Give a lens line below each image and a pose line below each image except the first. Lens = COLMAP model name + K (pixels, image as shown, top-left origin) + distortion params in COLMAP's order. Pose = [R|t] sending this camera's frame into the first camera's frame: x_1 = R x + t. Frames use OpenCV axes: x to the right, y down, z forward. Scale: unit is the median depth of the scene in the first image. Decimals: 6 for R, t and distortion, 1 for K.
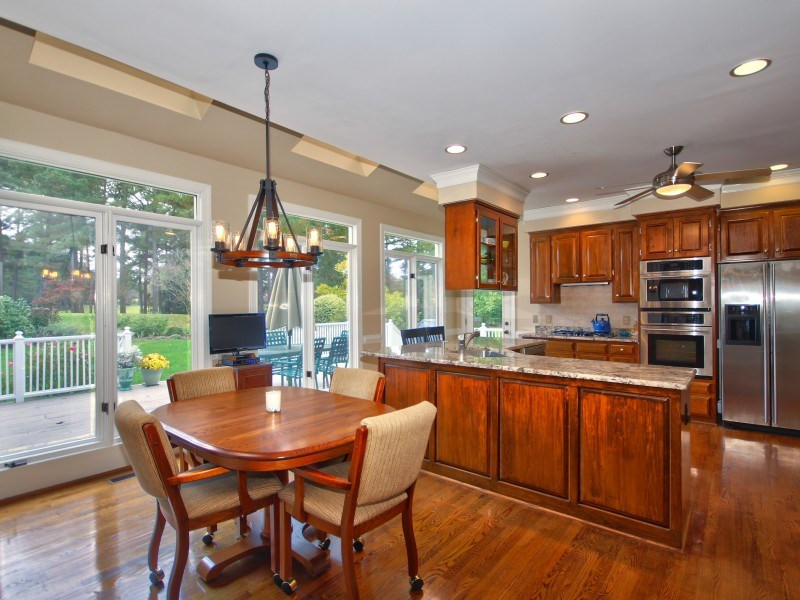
lens RADIAL K [[415.6, 0, 397.0], [0, 415.6, 302.1], [0, 0, 1]] dist [-0.002988, -0.000475]
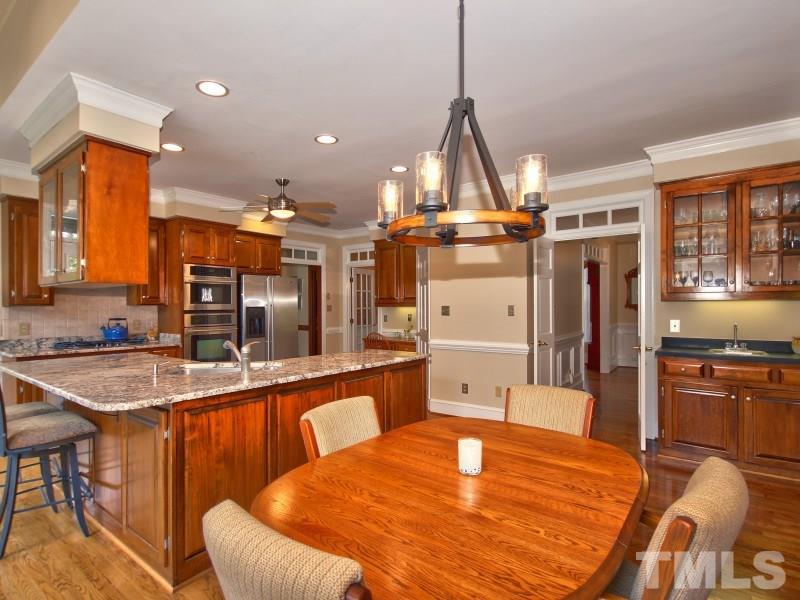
lens RADIAL K [[415.6, 0, 397.0], [0, 415.6, 302.1], [0, 0, 1]] dist [-0.002988, -0.000475]
pose [[-0.022026, 0.016527, 0.999621, -0.445133], [0.000366, 0.999863, -0.016523, 0.011235], [-0.999757, 0.000002, -0.022029, 0.550999]]
